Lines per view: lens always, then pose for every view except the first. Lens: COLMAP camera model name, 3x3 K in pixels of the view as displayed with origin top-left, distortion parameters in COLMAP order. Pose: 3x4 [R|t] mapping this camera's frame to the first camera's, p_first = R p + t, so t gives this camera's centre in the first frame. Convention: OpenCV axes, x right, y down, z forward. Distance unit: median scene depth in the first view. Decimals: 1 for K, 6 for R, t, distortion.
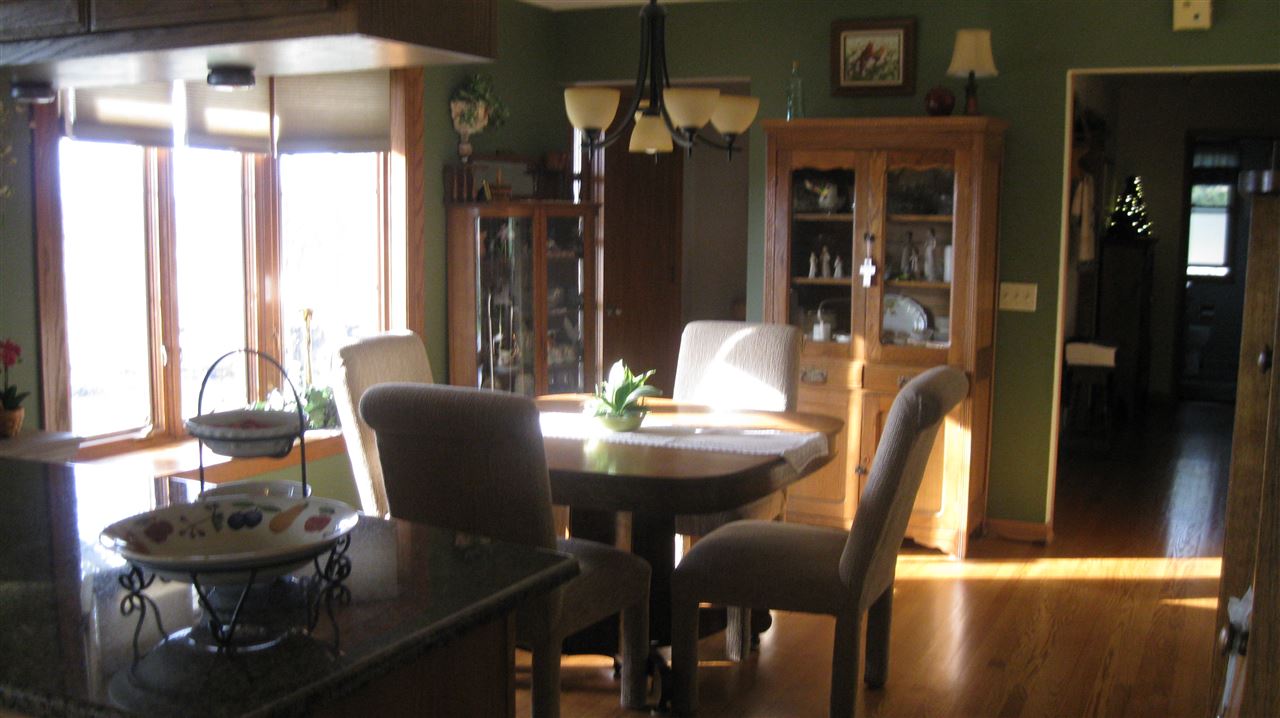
lens RADIAL K [[1382.1, 0, 643.0], [0, 1382.1, 369.2], [0, 0, 1]] dist [-0.116230, 0.000000]
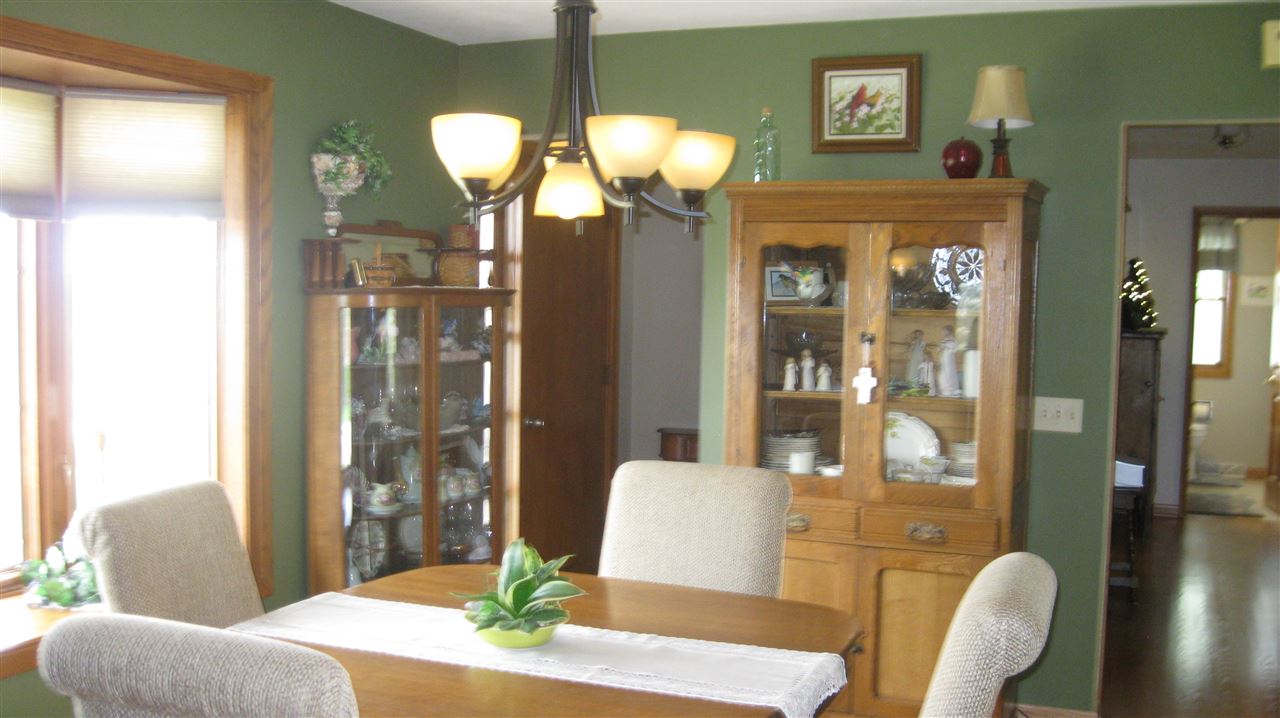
lens RADIAL K [[1382.1, 0, 643.7], [0, 1382.1, 355.9], [0, 0, 1]] dist [-0.116230, 0.000000]
pose [[0.998945, 0.005814, 0.045545, 0.008165], [-0.002747, 0.997742, -0.067108, -0.034339], [-0.045832, 0.066912, 0.996706, 0.248863]]
